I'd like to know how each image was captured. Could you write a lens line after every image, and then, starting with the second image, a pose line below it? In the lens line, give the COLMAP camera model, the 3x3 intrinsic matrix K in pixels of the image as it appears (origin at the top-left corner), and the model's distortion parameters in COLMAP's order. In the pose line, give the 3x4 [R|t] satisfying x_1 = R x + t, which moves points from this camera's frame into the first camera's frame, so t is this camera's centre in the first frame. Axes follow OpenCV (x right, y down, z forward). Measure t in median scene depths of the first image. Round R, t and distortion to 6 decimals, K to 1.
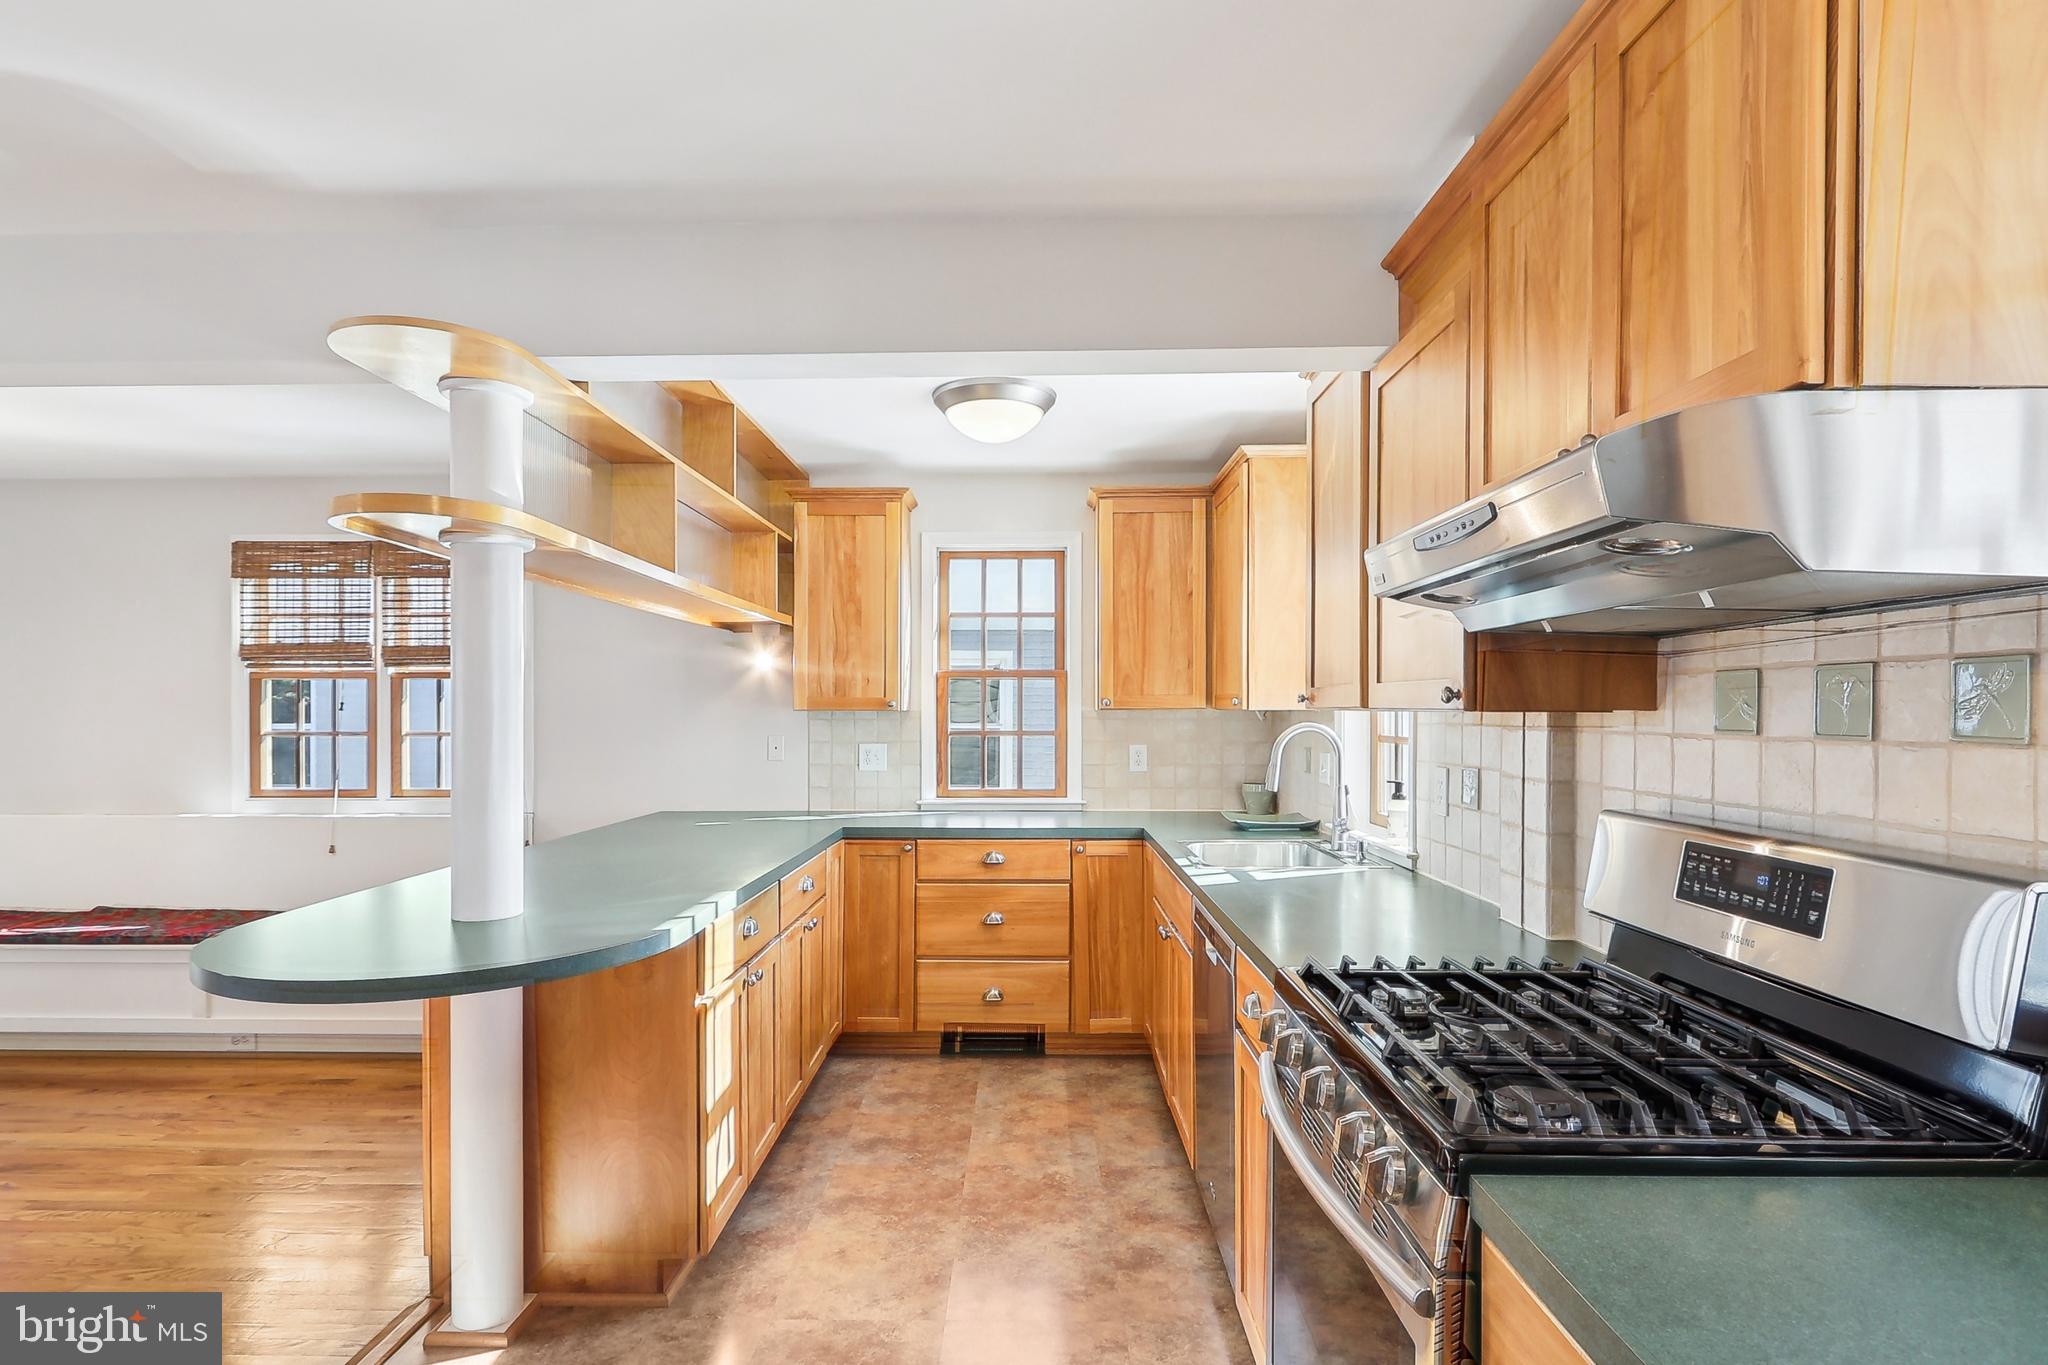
lens RADIAL K [[983.1, 0, 1035.7], [0, 983.1, 721.3], [0, 0, 1]] dist [0.003622, -0.002653]
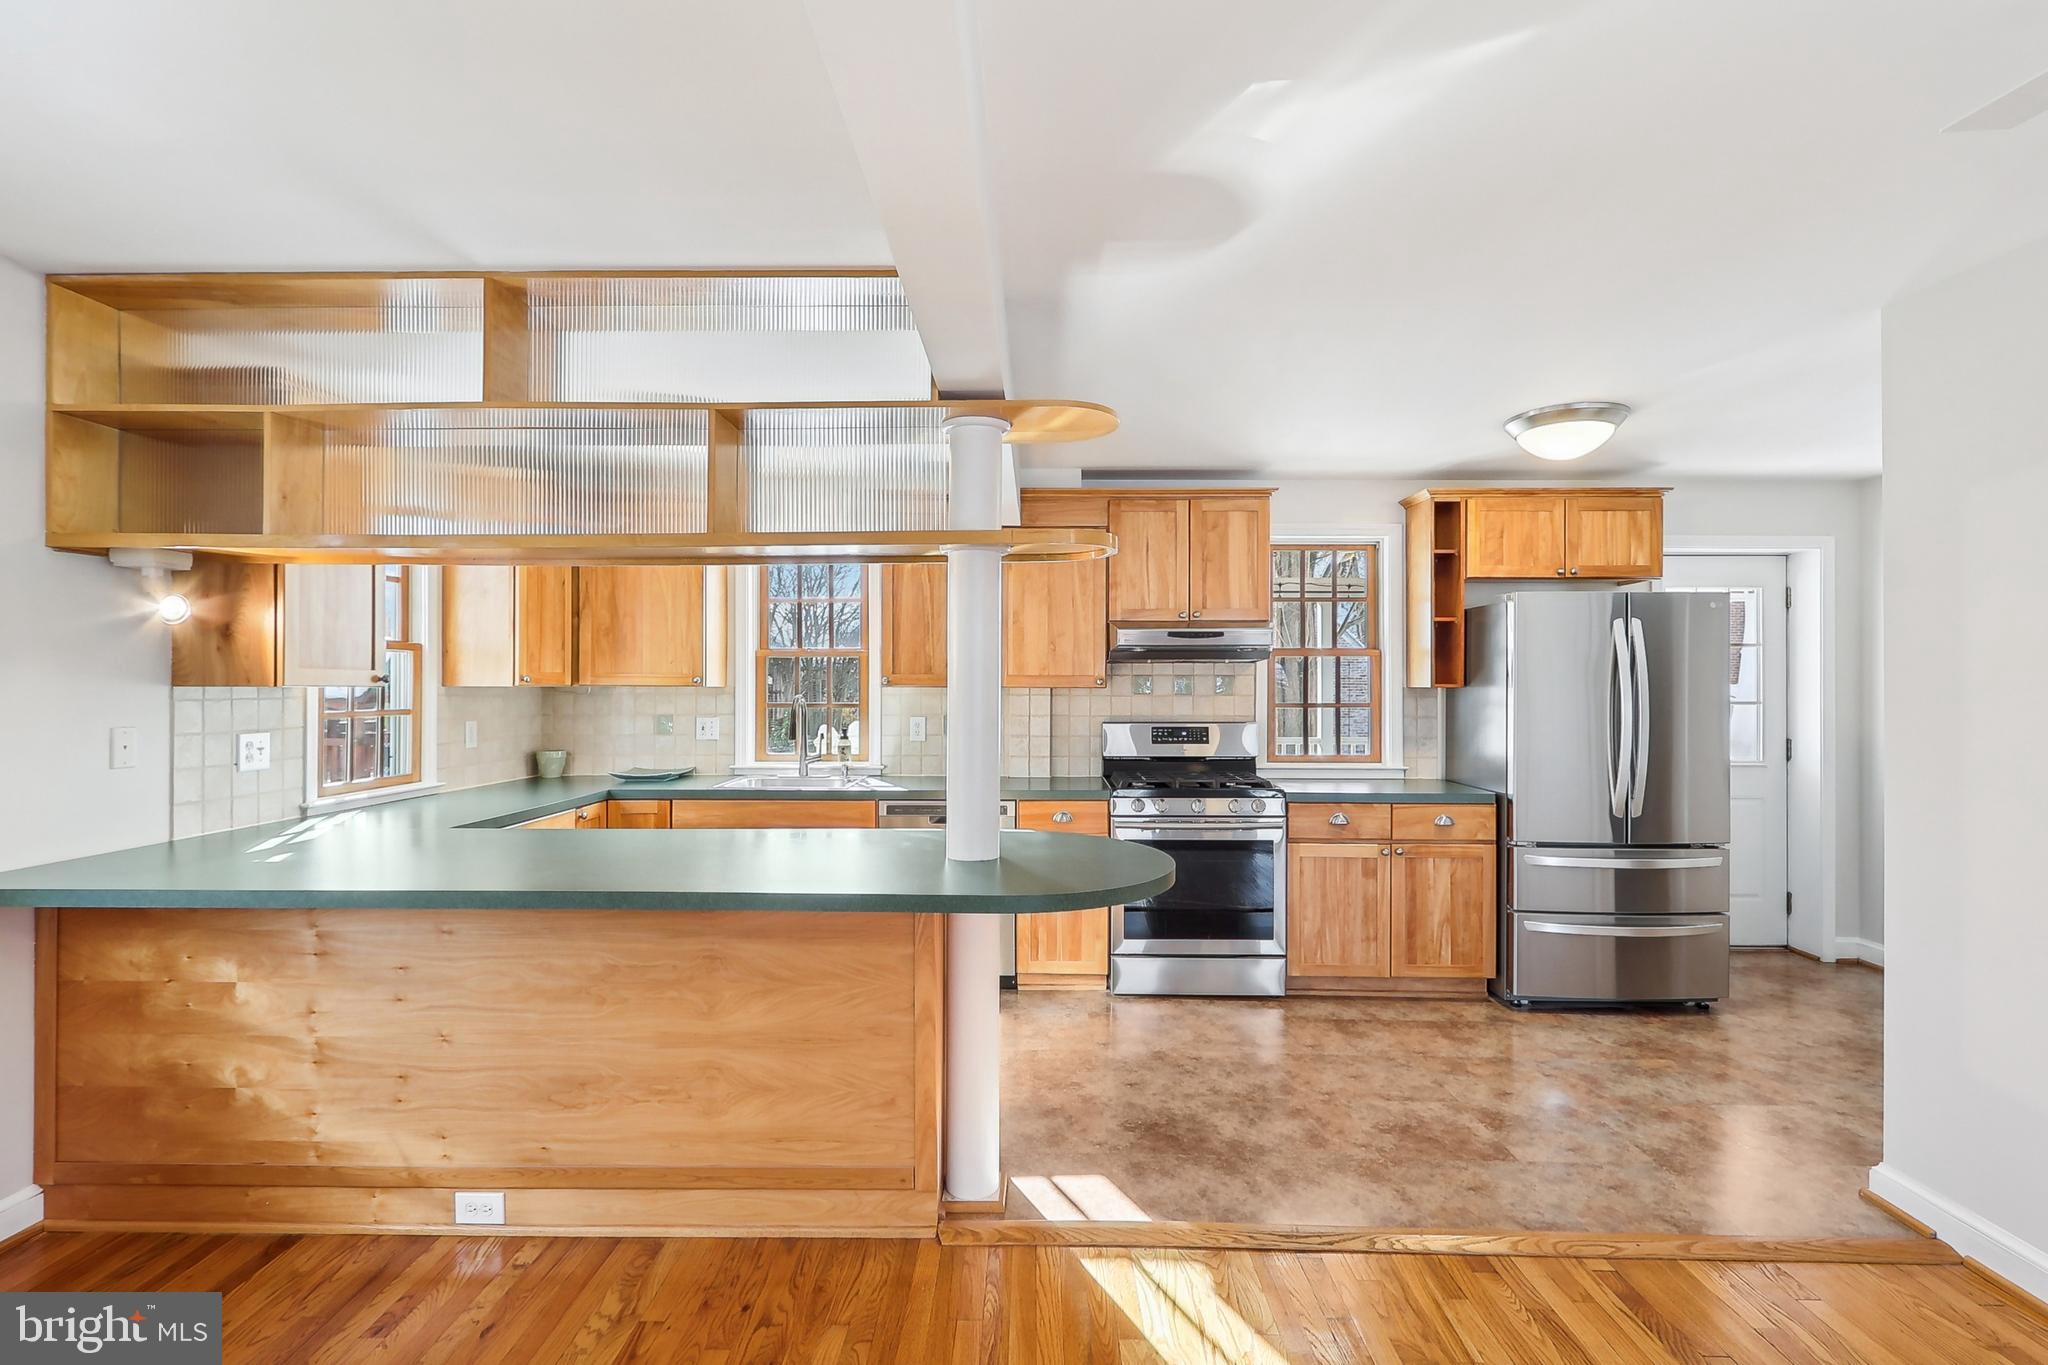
lens RADIAL K [[983.1, 0, 1029.3], [0, 983.1, 679.3], [0, 0, 1]] dist [0.003622, -0.002653]
pose [[0.019911, 0.005731, 0.999785, -0.908871], [0.007751, 0.999953, -0.005887, -0.007497], [-0.999772, 0.007866, 0.019865, 0.449944]]
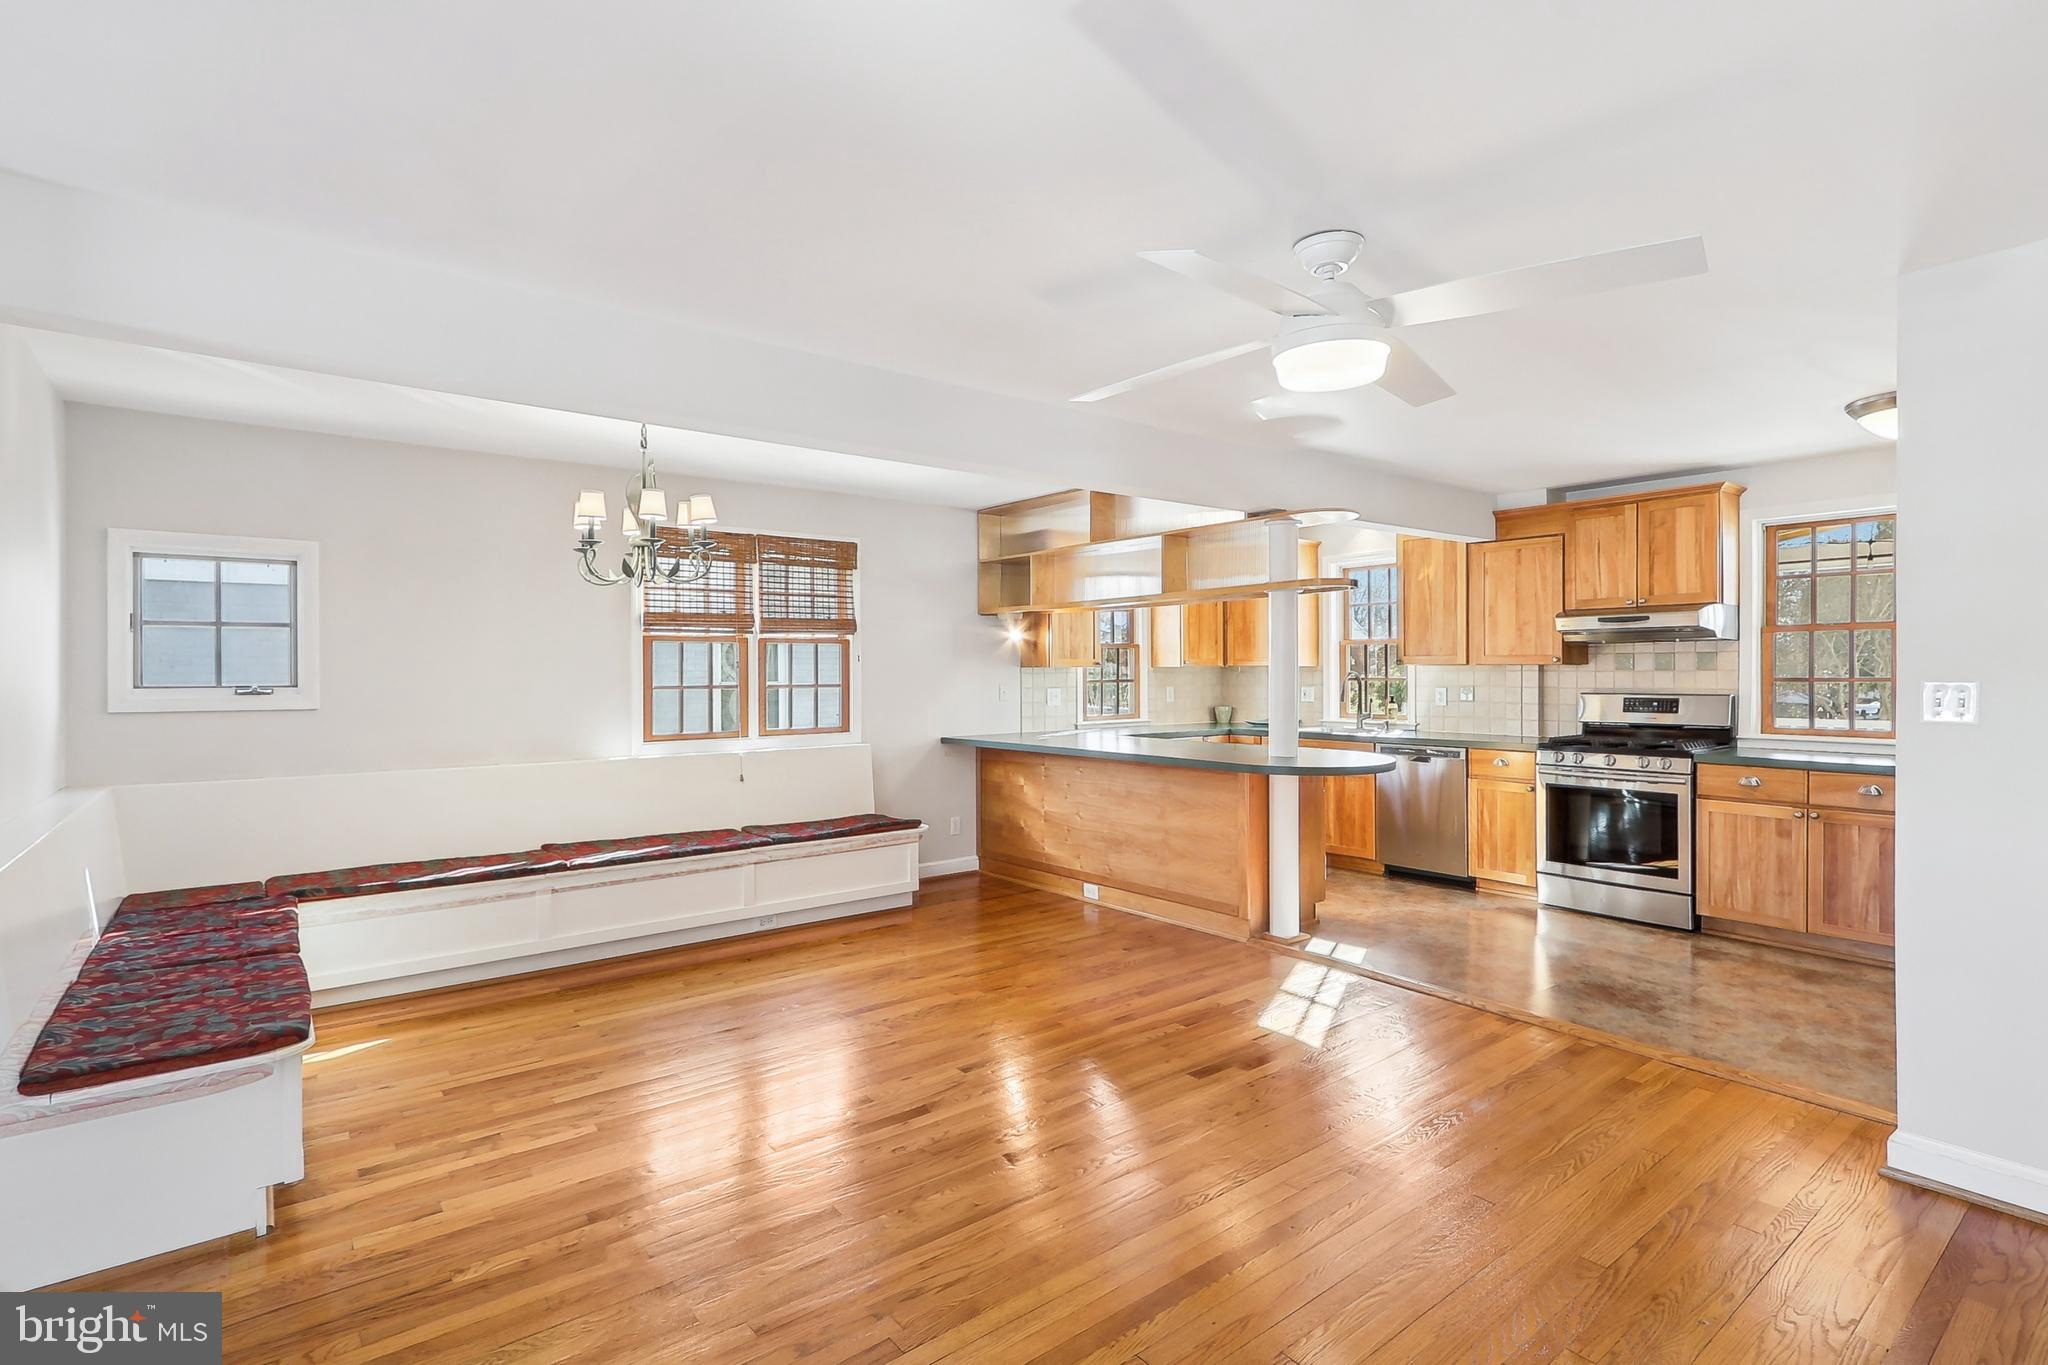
lens RADIAL K [[983.1, 0, 1031.6], [0, 983.1, 672.8], [0, 0, 1]] dist [0.003622, -0.002653]
pose [[0.785308, -0.005577, 0.619080, -1.228075], [0.011180, 0.999924, -0.005175, 0.005959], [-0.619004, 0.010985, 0.785311, -0.223990]]
